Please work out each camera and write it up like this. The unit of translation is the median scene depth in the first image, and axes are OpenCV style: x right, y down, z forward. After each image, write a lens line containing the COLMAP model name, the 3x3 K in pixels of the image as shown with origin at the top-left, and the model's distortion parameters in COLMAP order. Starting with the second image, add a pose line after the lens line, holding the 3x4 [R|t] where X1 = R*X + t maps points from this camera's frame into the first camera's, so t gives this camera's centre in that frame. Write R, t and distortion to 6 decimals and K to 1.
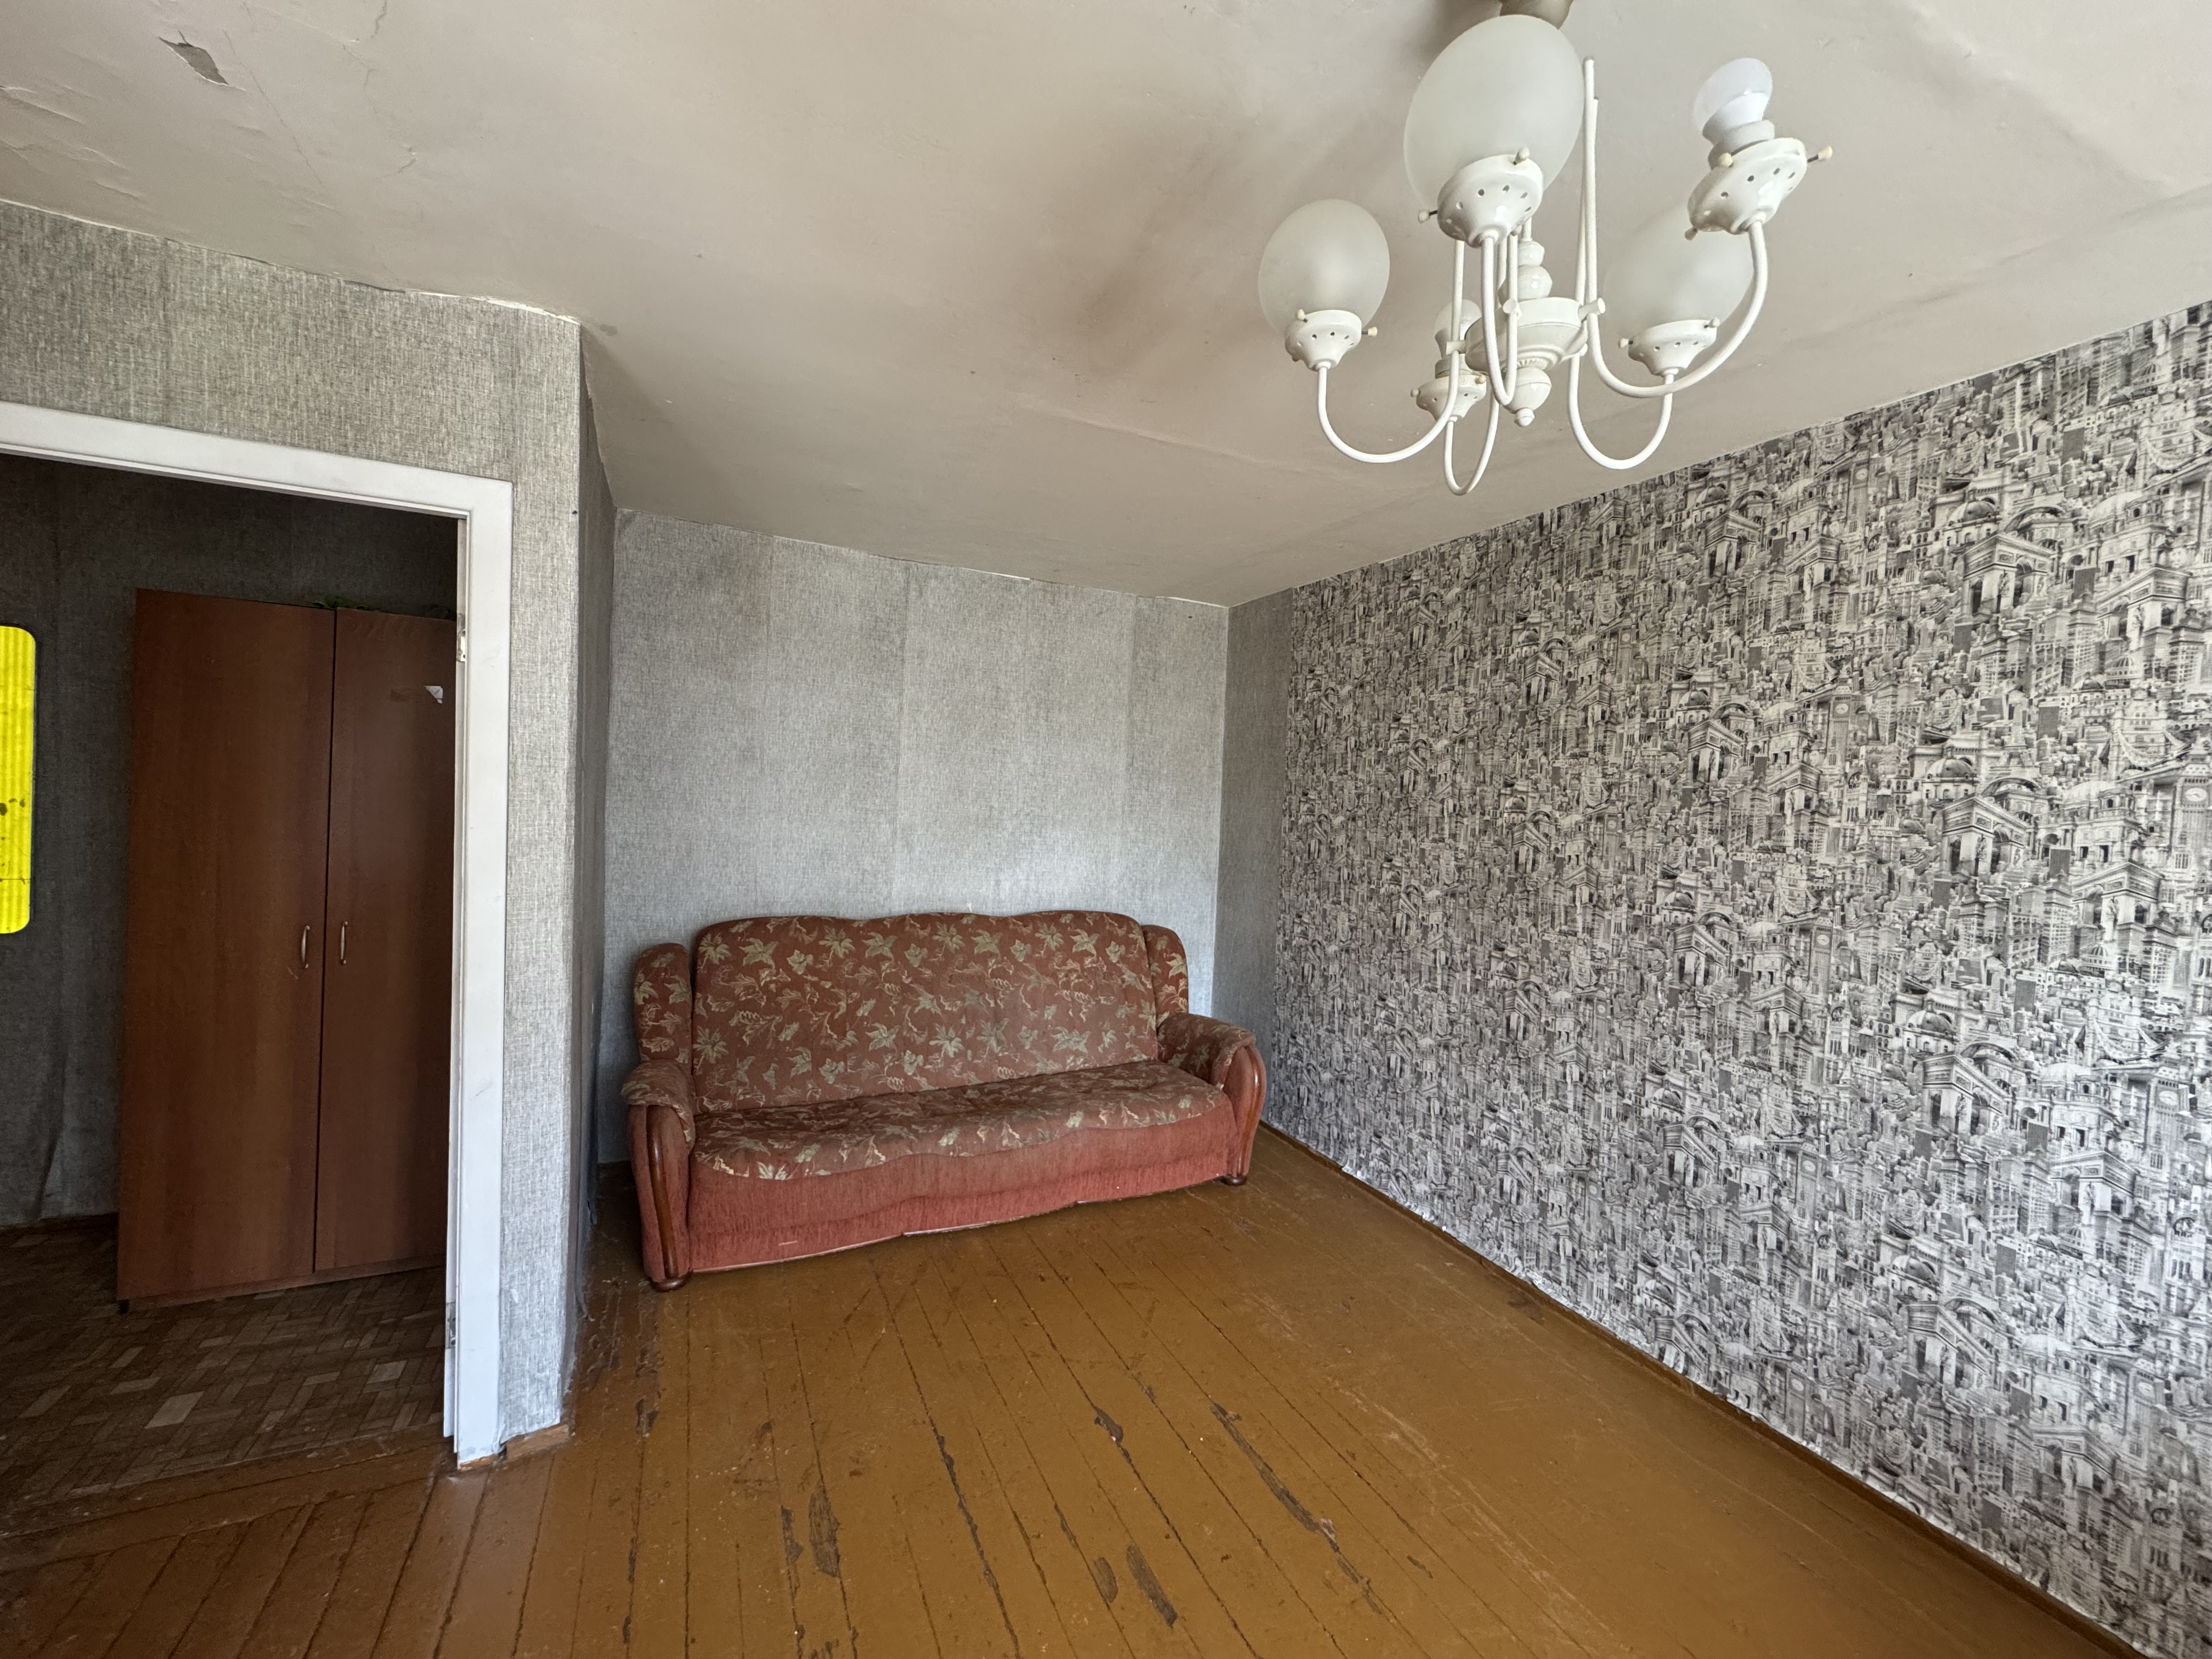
lens RADIAL K [[880.2, 0, 1104.1], [0, 880.2, 827.8], [0, 0, 1]] dist [-0.002929, 0.000512]
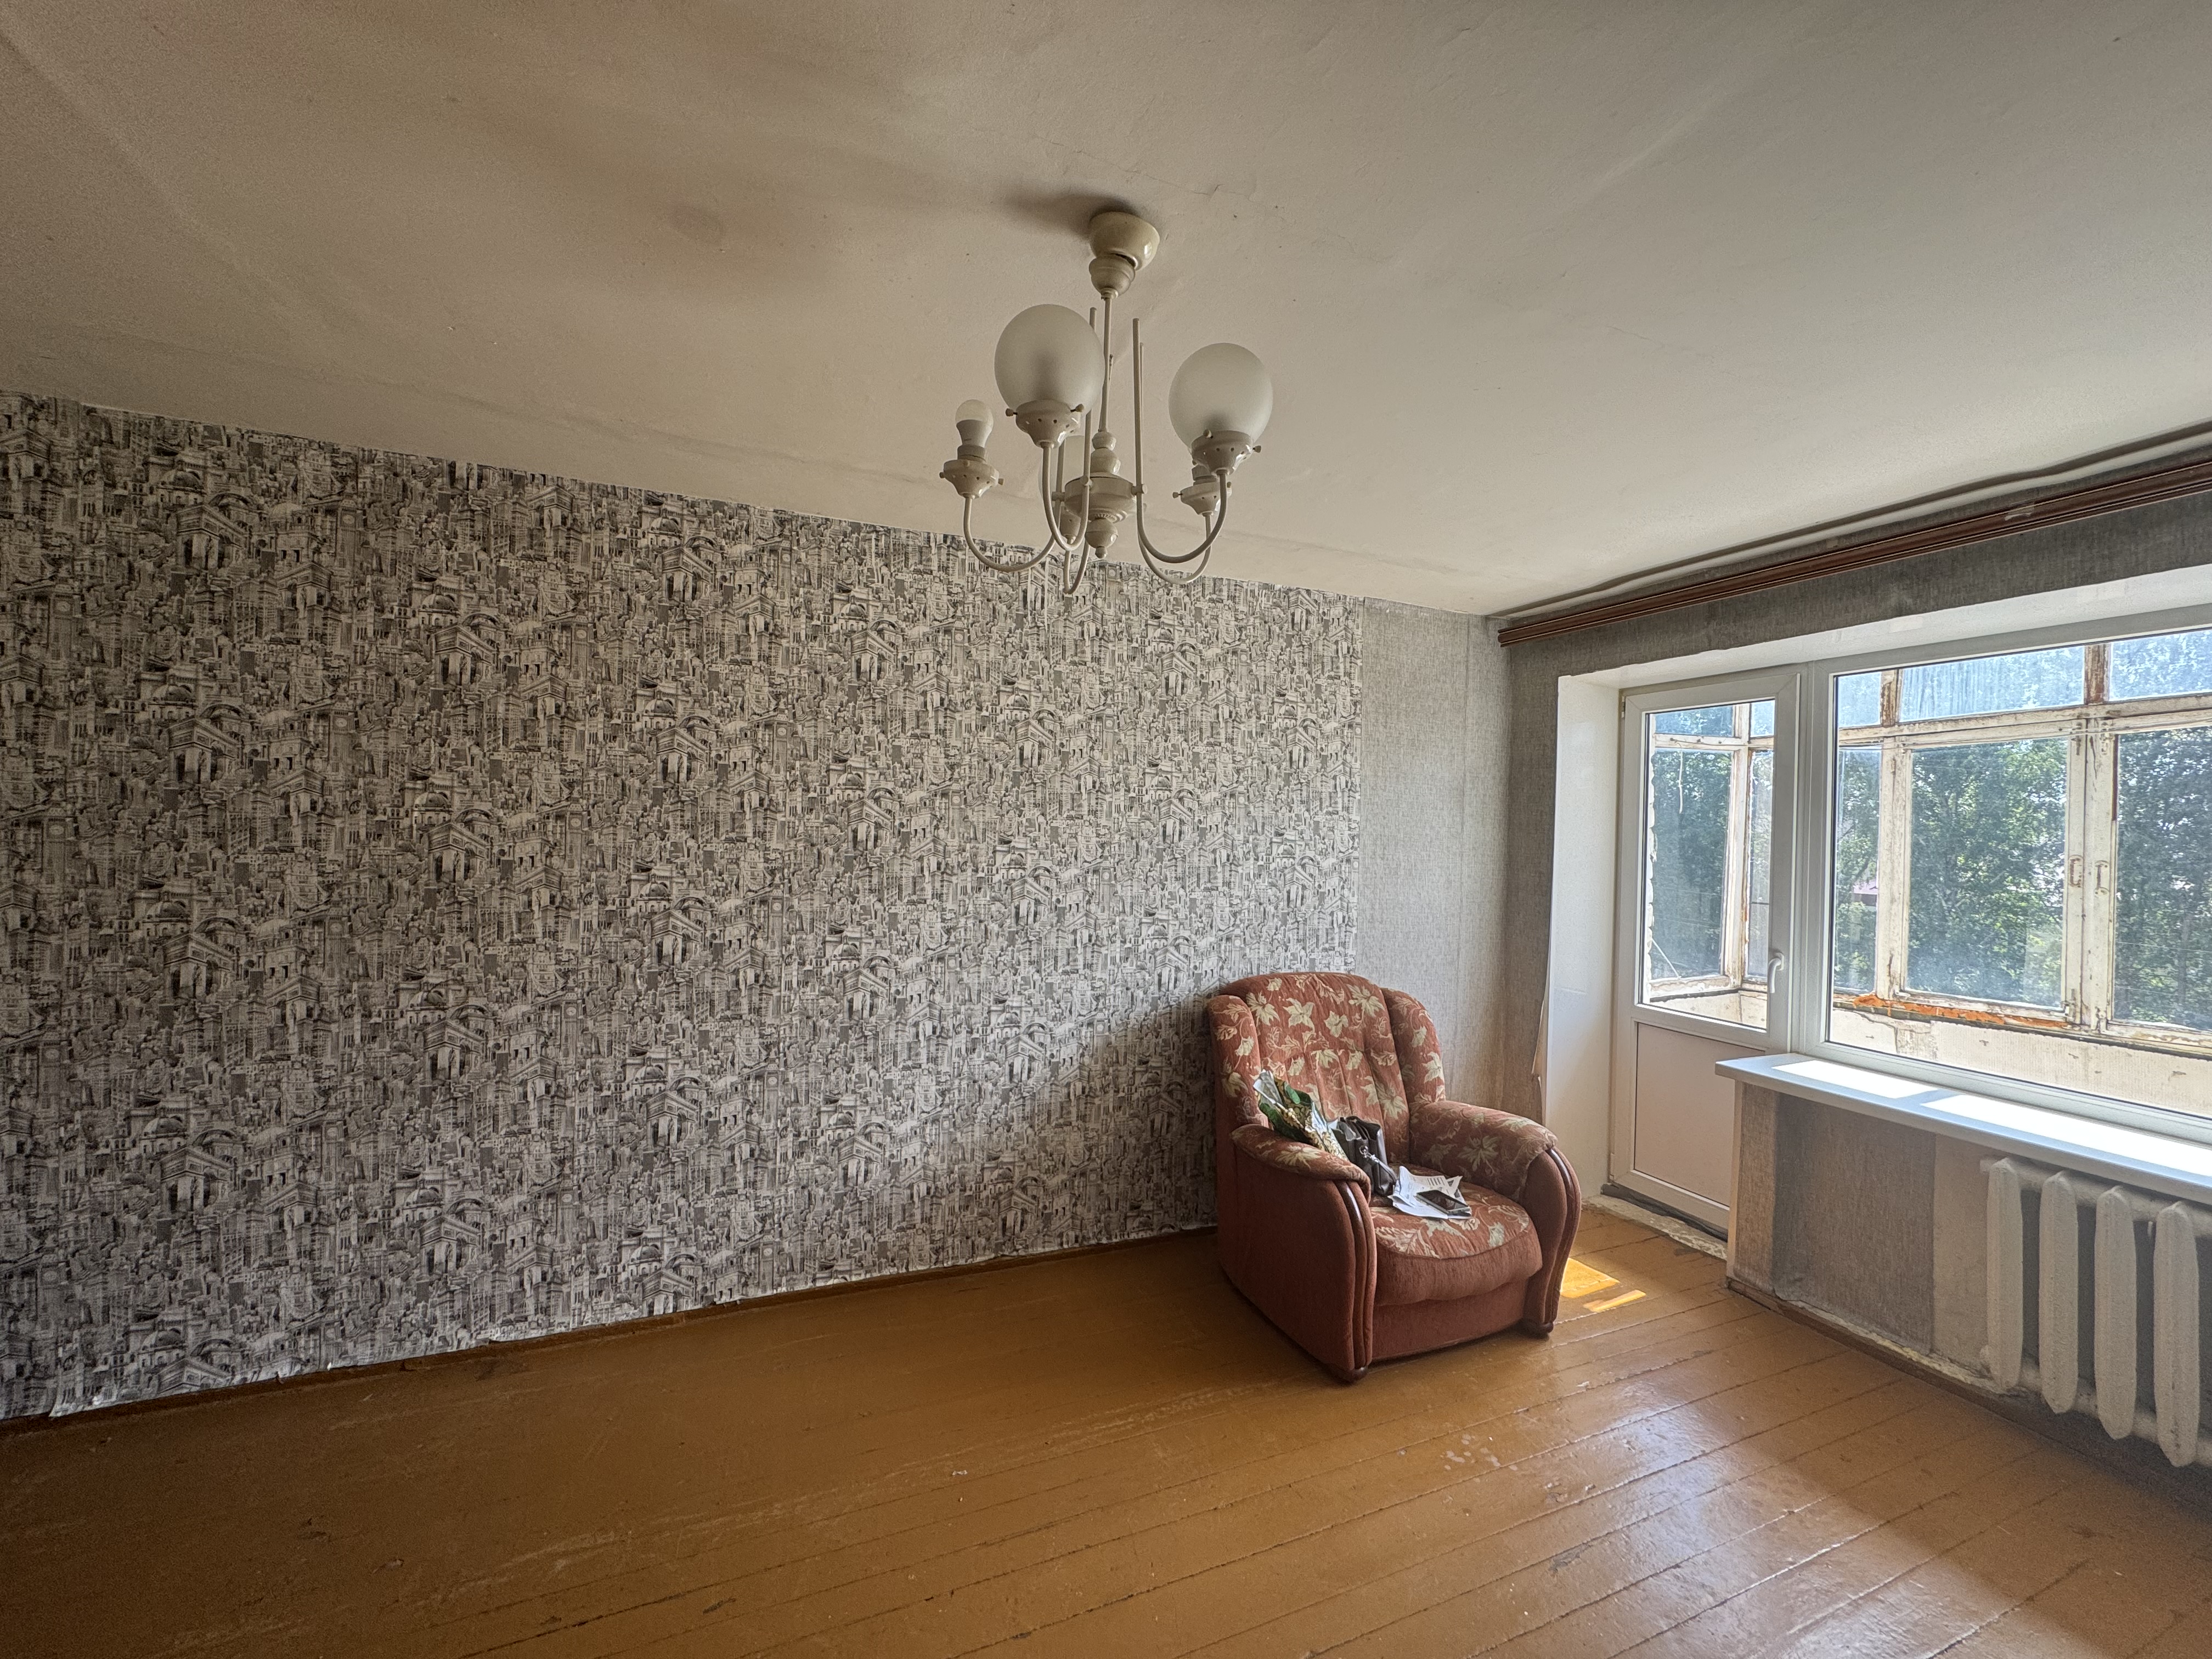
lens RADIAL K [[880.2, 0, 1104.1], [0, 880.2, 827.8], [0, 0, 1]] dist [-0.002929, 0.000512]
pose [[0.043172, -0.041138, 0.998220, -0.472256], [0.013157, 0.999089, 0.040605, -0.037542], [-0.998981, 0.011381, 0.043673, 0.455507]]
